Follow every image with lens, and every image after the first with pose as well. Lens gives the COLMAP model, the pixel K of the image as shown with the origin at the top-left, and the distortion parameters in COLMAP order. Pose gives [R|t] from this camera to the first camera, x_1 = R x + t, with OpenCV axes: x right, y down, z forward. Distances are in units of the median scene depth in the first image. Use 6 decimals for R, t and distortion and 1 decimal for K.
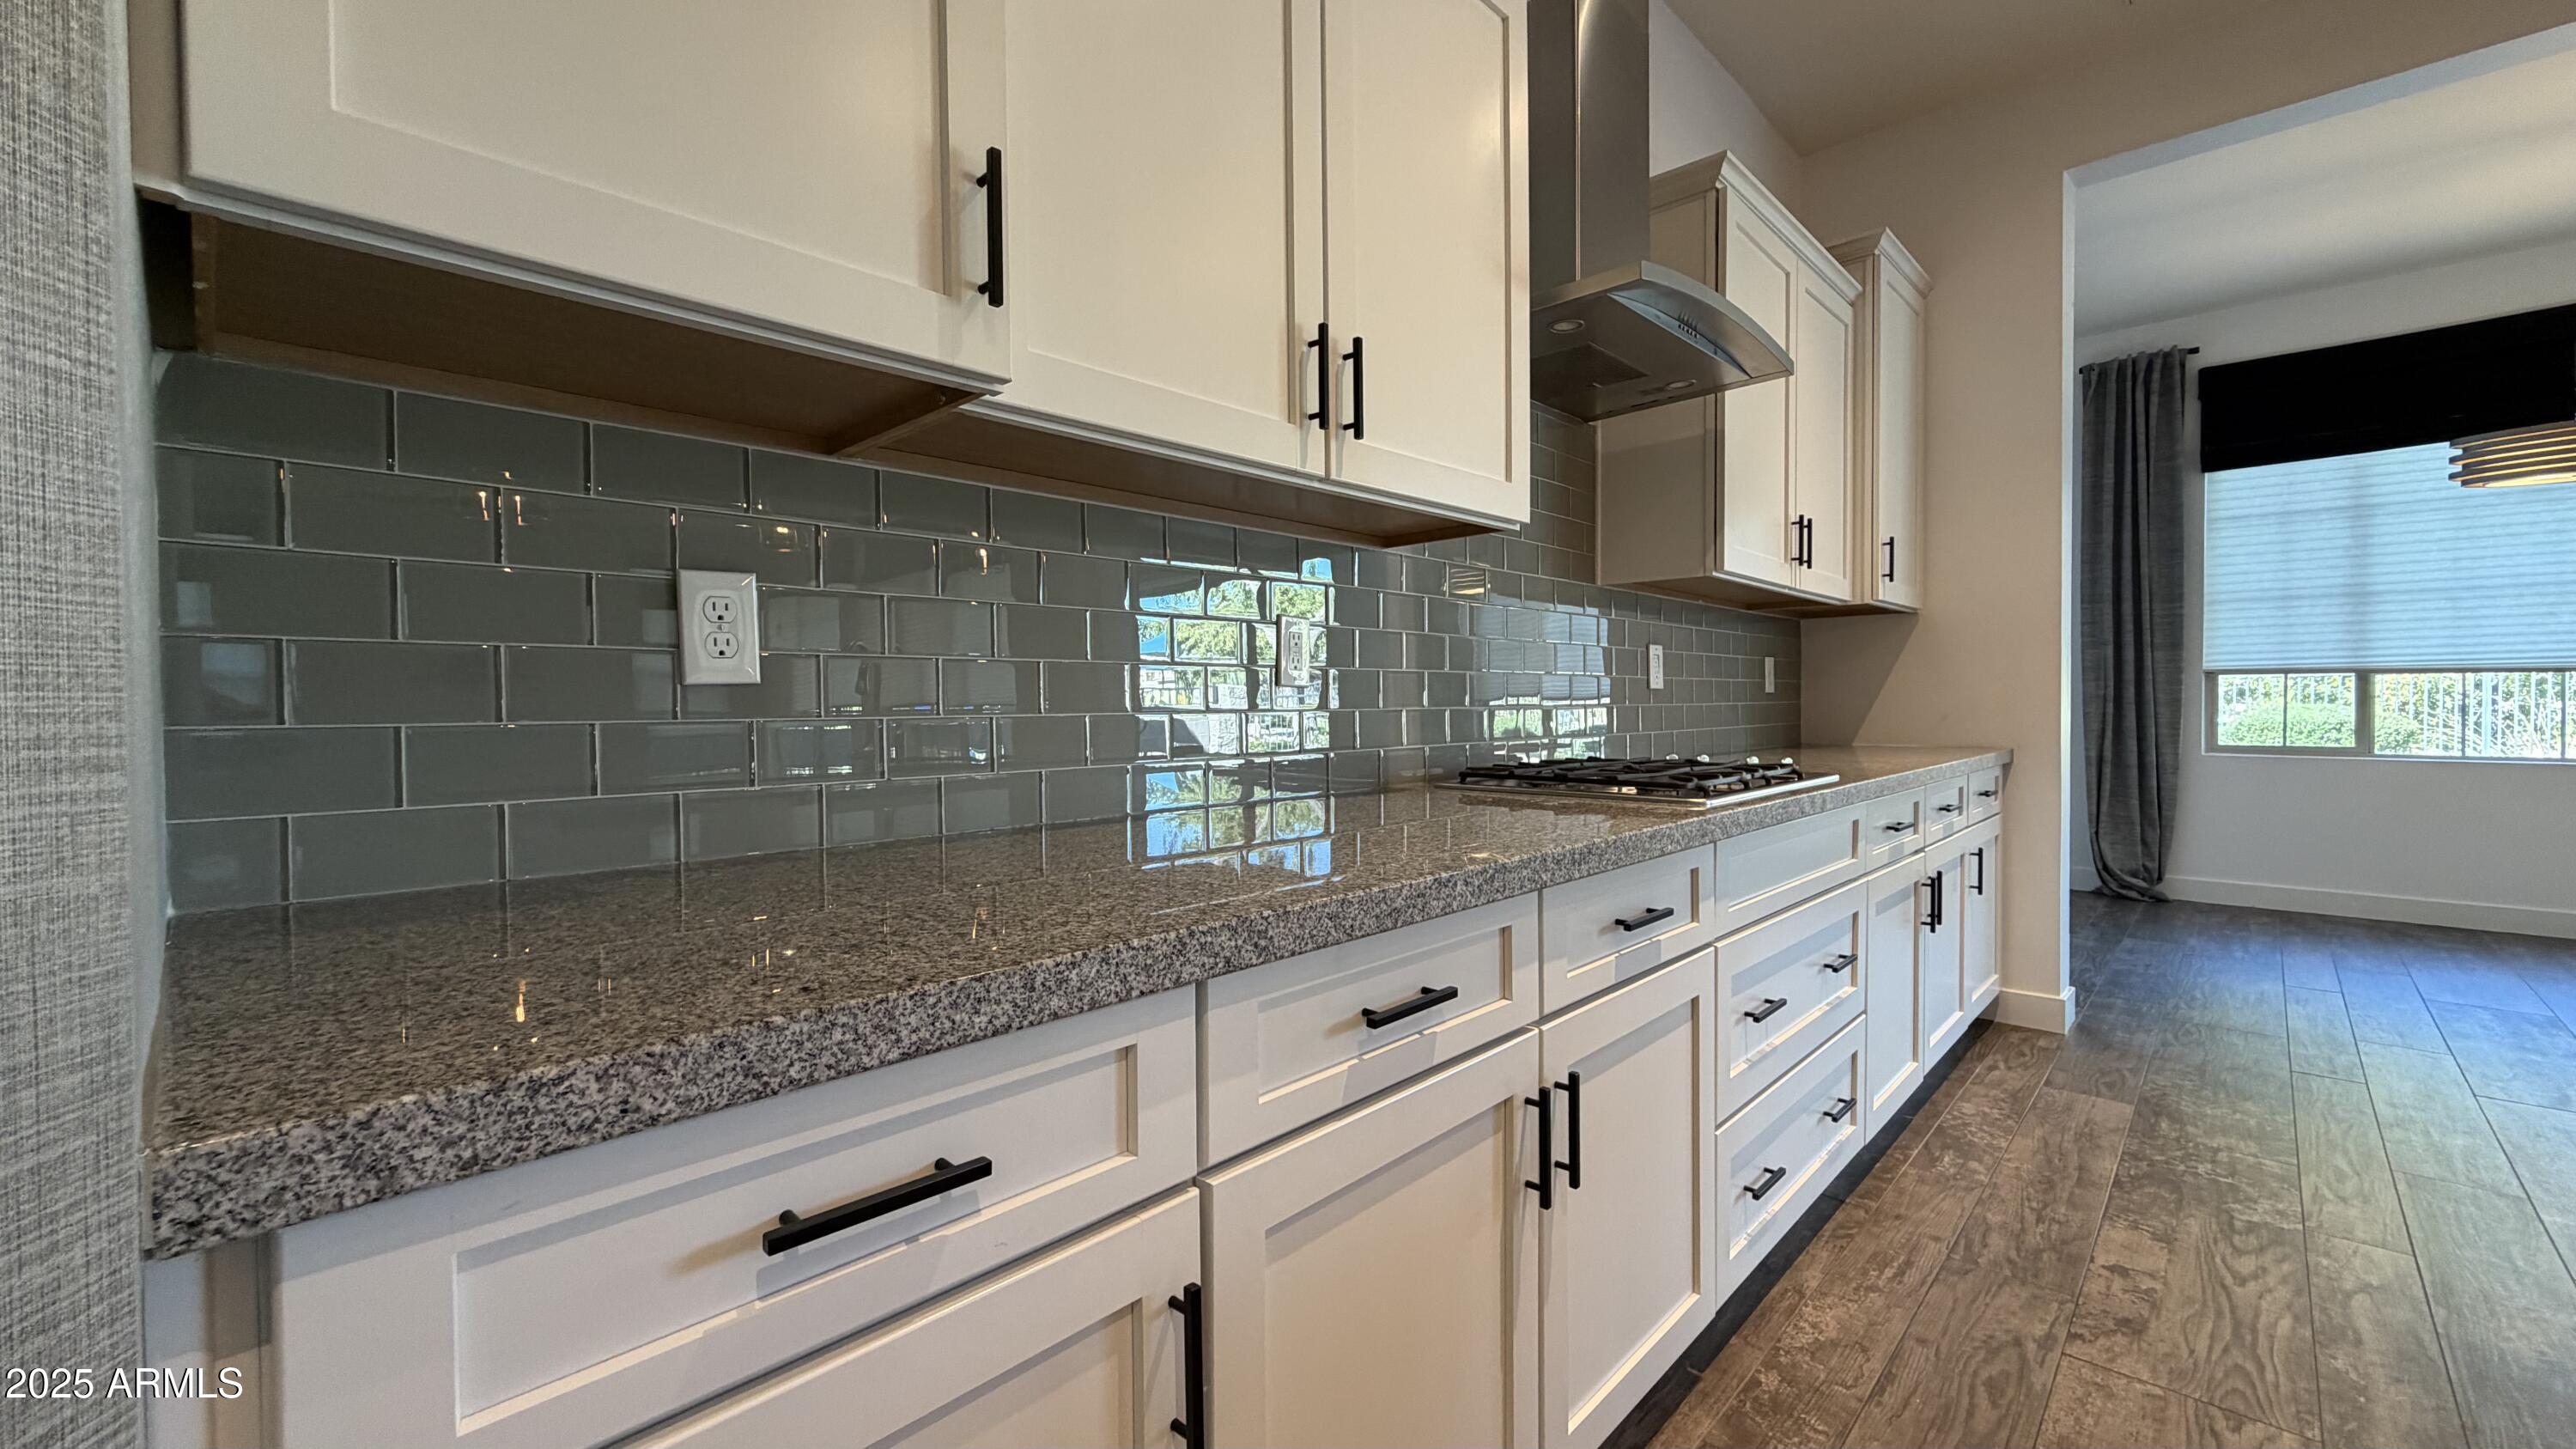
lens RADIAL K [[1028.9, 0, 1270.7], [0, 1028.9, 720.6], [0, 0, 1]] dist [-0.002698, 0.000525]
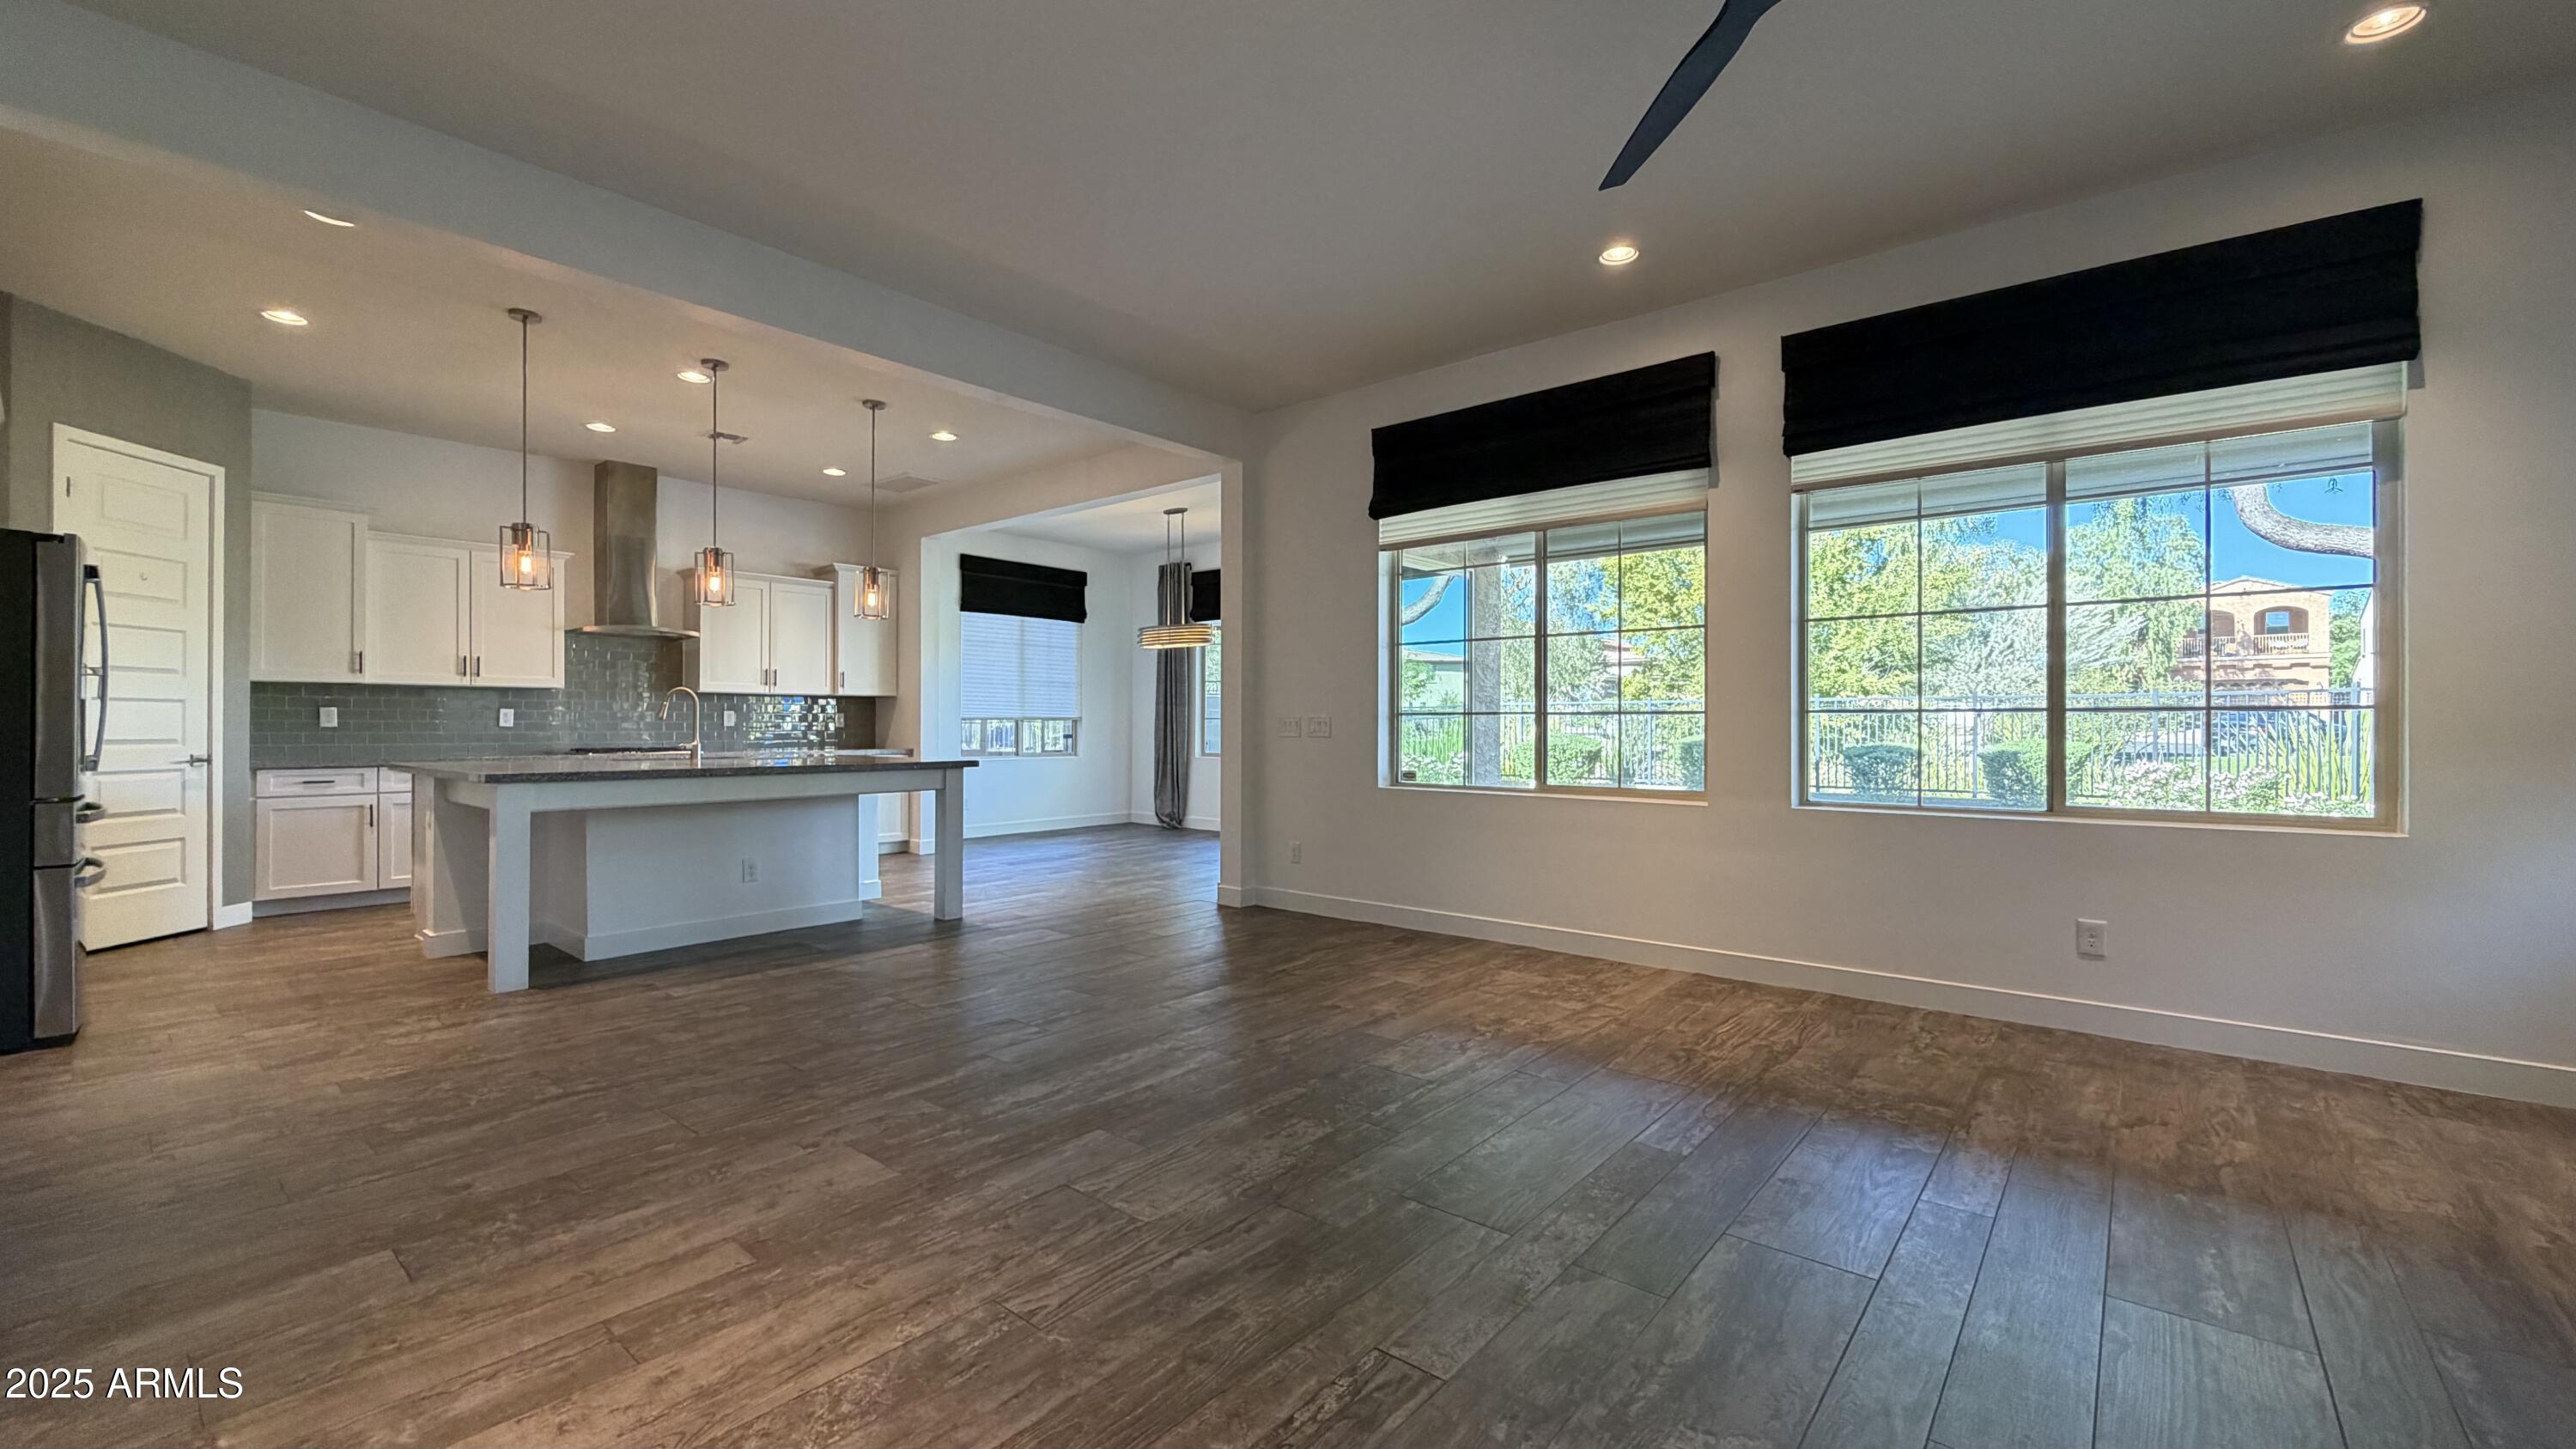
lens RADIAL K [[1028.9, 0, 1282.7], [0, 1028.9, 721.3], [0, 0, 1]] dist [-0.002698, 0.000525]
pose [[0.998326, 0.009464, 0.057054, 1.011212], [-0.008365, 0.999776, -0.019456, 0.000531], [-0.057226, 0.018946, 0.998181, -1.141824]]
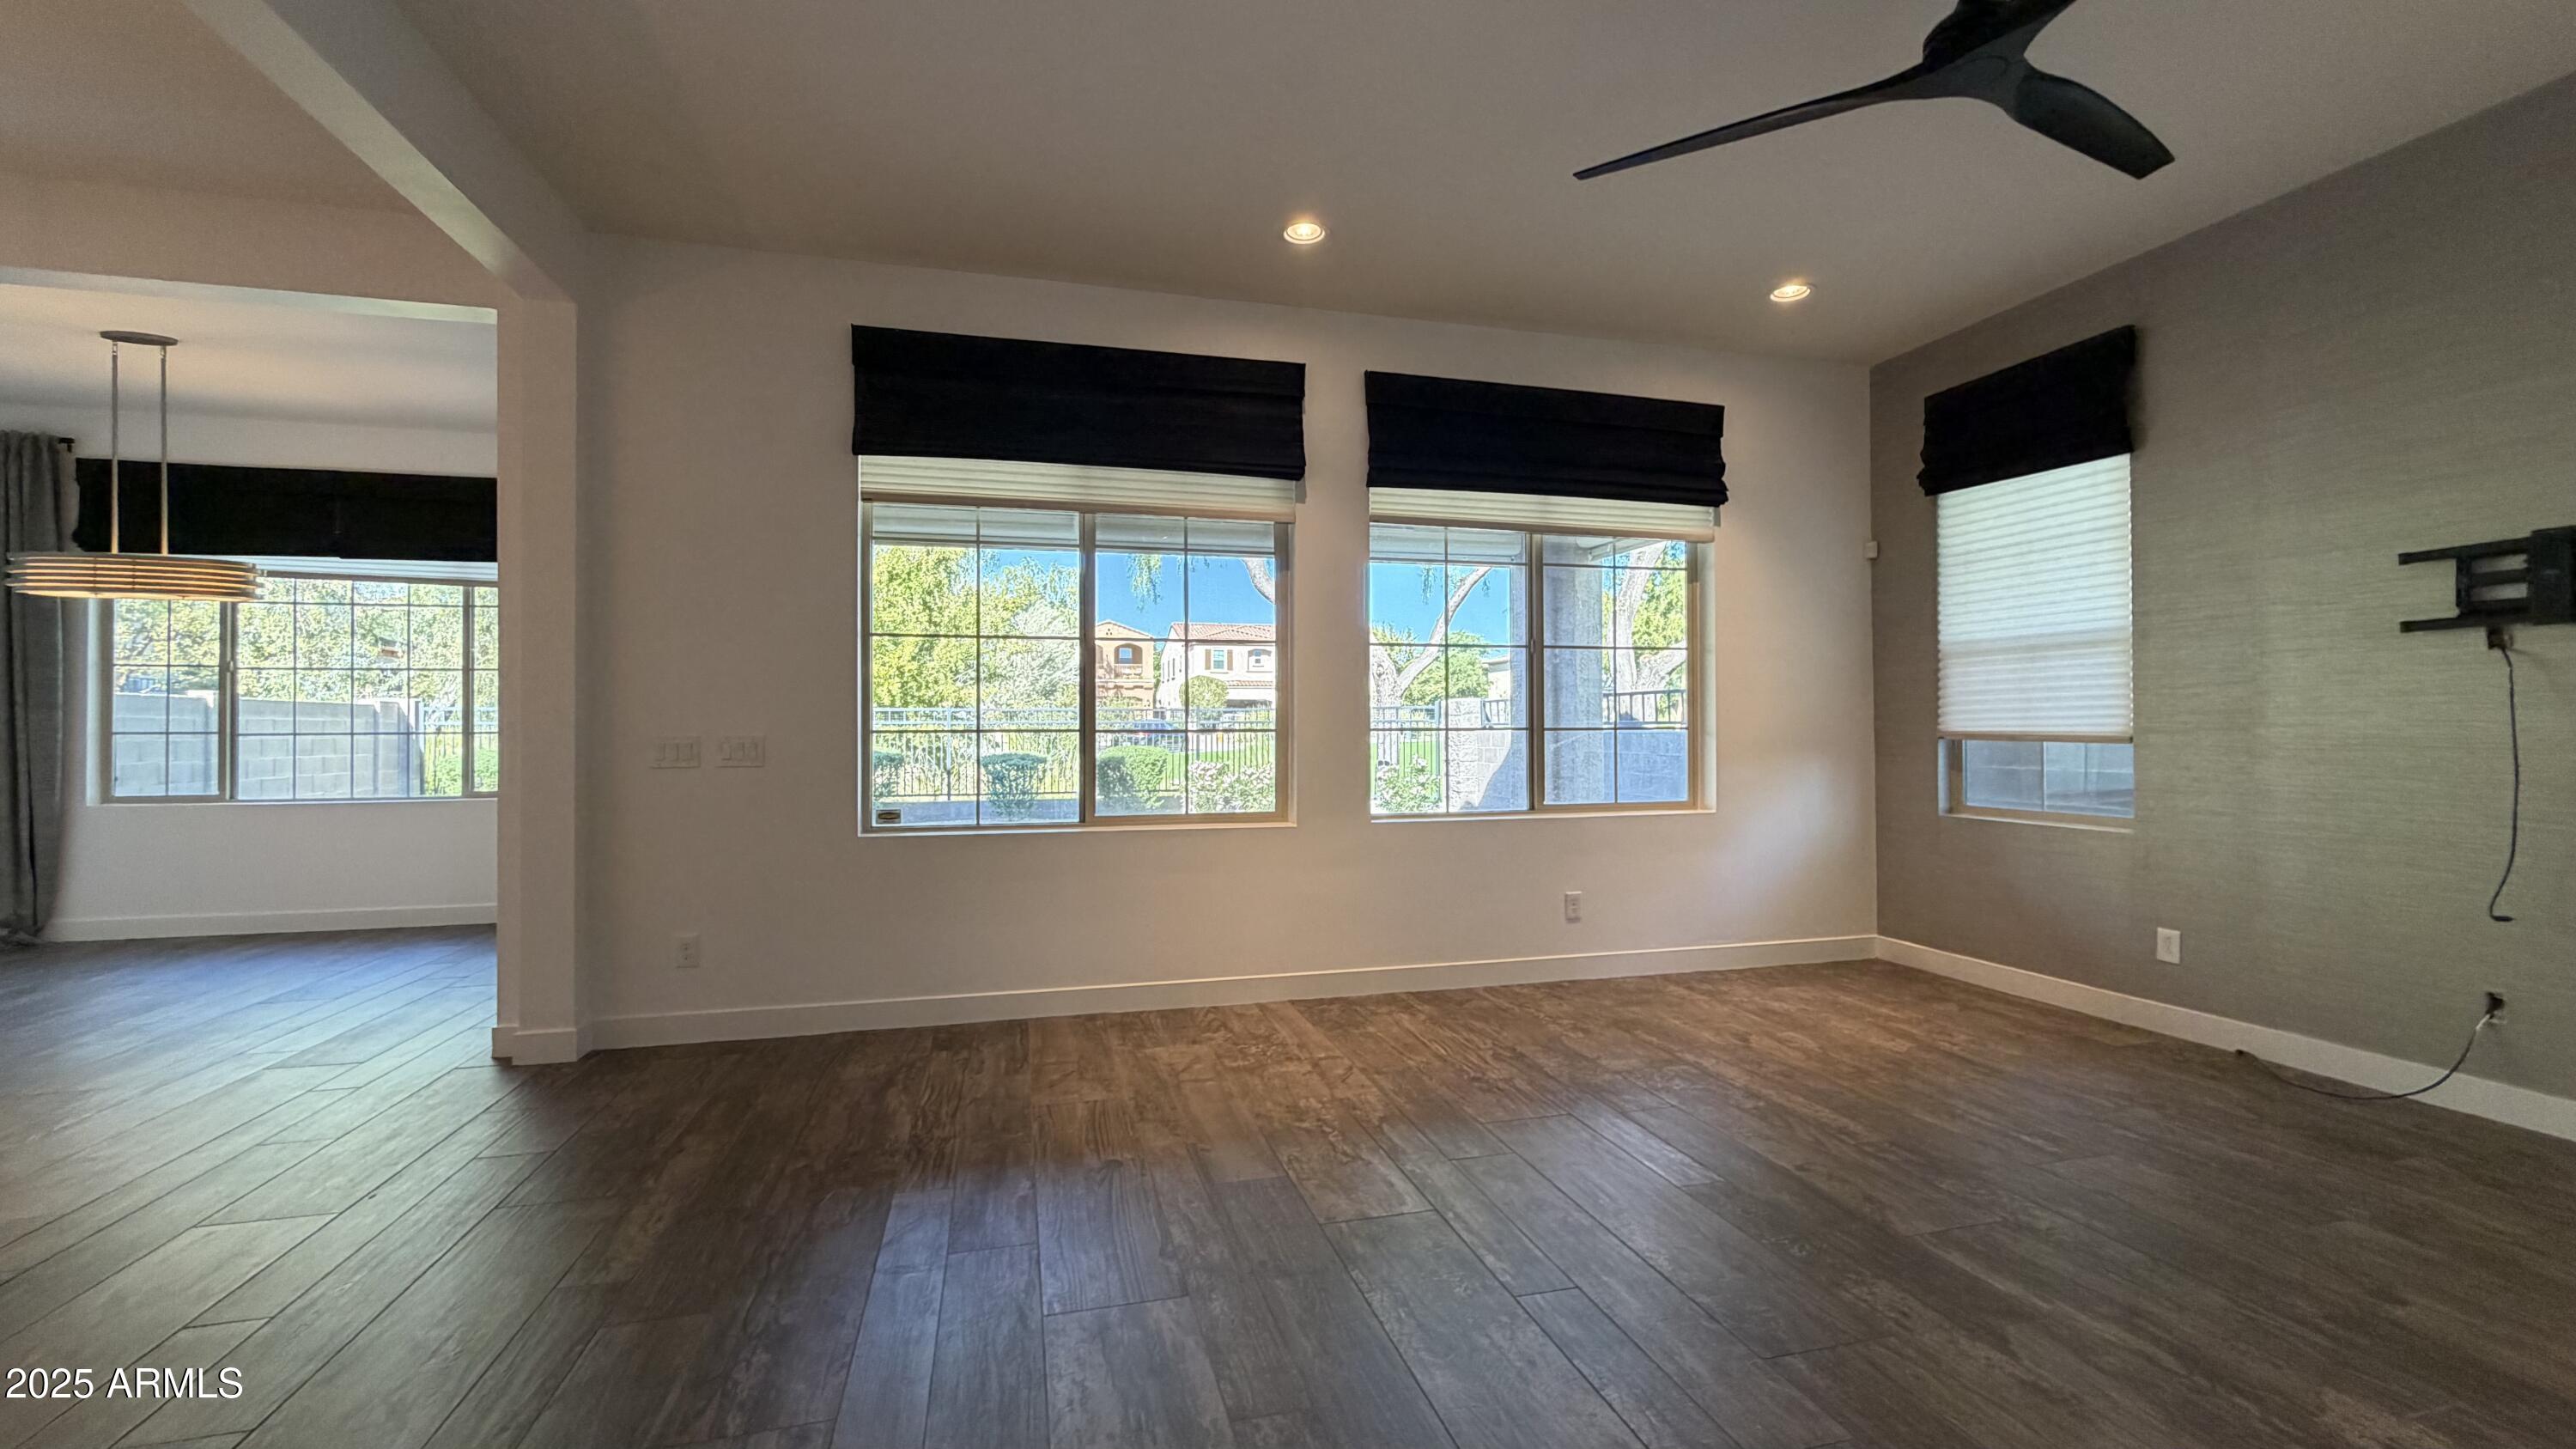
lens RADIAL K [[1028.9, 0, 1278.0], [0, 1028.9, 722.1], [0, 0, 1]] dist [-0.002698, 0.000525]
pose [[0.526450, 0.011698, 0.850126, 0.675038], [0.012691, 0.999686, -0.021615, -0.016612], [-0.850112, 0.022168, 0.526136, -0.710434]]
